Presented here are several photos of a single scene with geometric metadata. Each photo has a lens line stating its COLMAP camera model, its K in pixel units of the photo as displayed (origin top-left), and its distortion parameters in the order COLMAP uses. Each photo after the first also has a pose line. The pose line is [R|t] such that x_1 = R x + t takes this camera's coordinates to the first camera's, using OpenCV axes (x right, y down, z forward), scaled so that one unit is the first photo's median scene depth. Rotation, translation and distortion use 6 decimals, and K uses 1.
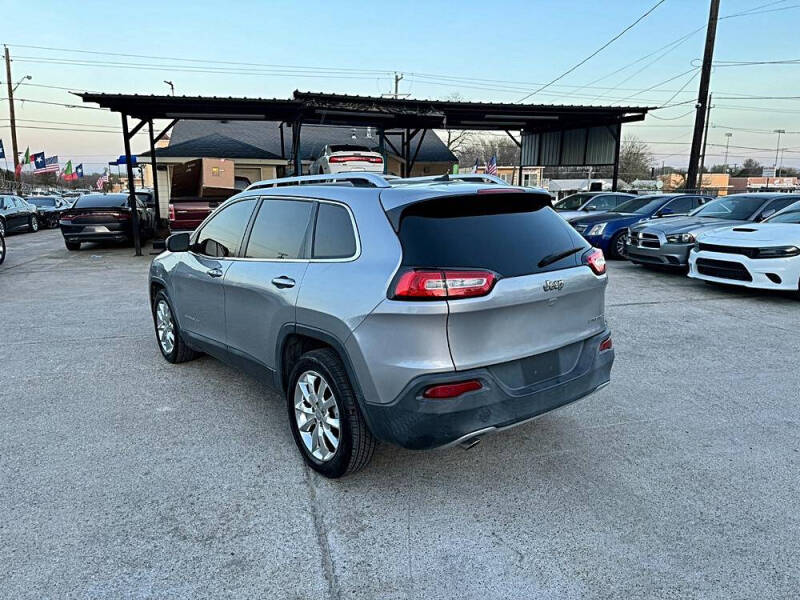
lens RADIAL K [[564.7, 0, 397.3], [0, 564.7, 298.5], [0, 0, 1]] dist [0.064014, -0.083068]
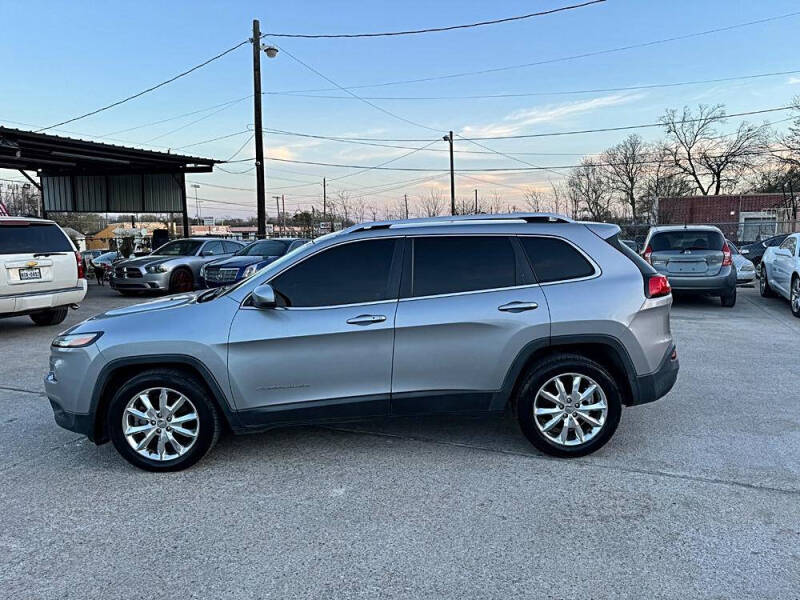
lens RADIAL K [[564.7, 0, 403.8], [0, 564.7, 301.7], [0, 0, 1]] dist [0.064014, -0.083068]
pose [[0.588325, -0.109068, 0.801235, -0.408092], [0.170946, 0.985243, 0.008595, -0.028822], [-0.790349, 0.131911, 0.598287, 0.163318]]
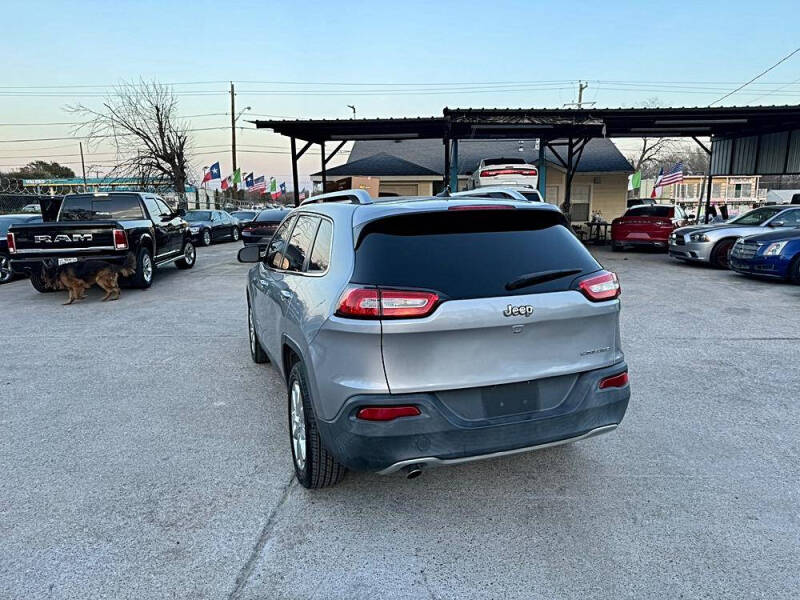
lens RADIAL K [[564.7, 0, 401.0], [0, 564.7, 296.8], [0, 0, 1]] dist [0.064014, -0.083068]
pose [[0.949650, 0.046388, -0.309859, 0.106738], [-0.054383, 0.998372, -0.017209, -0.005519], [0.308557, 0.033194, 0.950627, 0.021606]]
